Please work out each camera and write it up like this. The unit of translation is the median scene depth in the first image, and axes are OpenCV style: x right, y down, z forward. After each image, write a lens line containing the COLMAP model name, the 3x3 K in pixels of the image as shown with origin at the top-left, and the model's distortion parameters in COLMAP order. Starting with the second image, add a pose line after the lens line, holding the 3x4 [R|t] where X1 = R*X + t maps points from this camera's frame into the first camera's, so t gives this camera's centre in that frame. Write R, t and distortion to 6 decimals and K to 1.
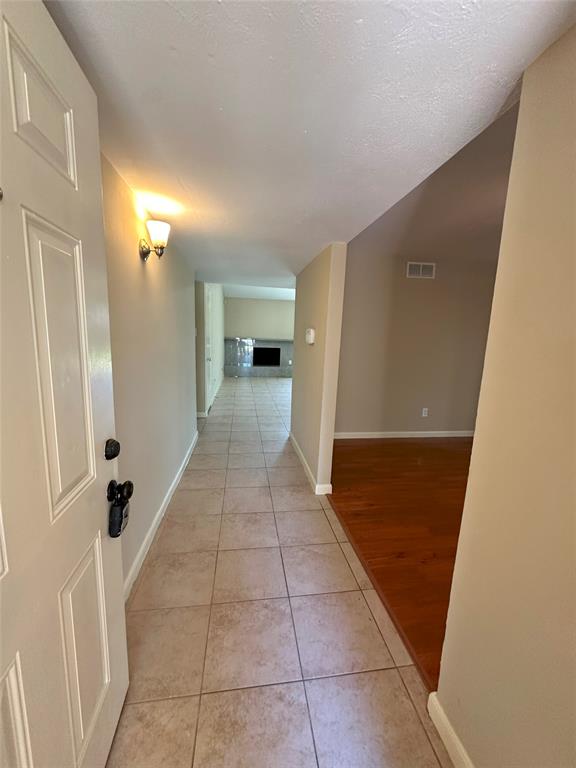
lens RADIAL K [[303.9, 0, 288.0], [0, 303.9, 384.0], [0, 0, 1]] dist [-0.001630, -0.000116]
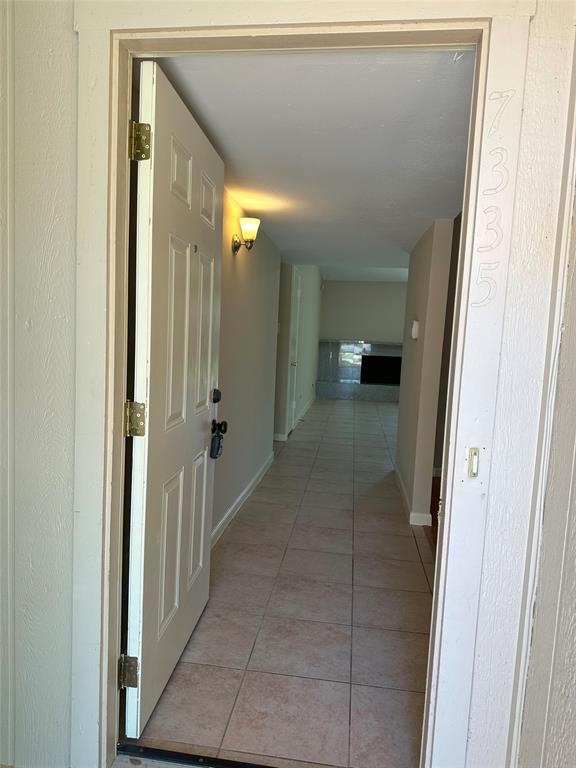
lens RADIAL K [[535.8, 0, 288.0], [0, 535.8, 384.0], [0, 0, 1]] dist [0.082154, -0.107983]
pose [[0.962637, 0.033473, -0.268717, 0.150898], [-0.055178, 0.995758, -0.073626, 0.116852], [0.265113, 0.085702, 0.960401, -0.480019]]
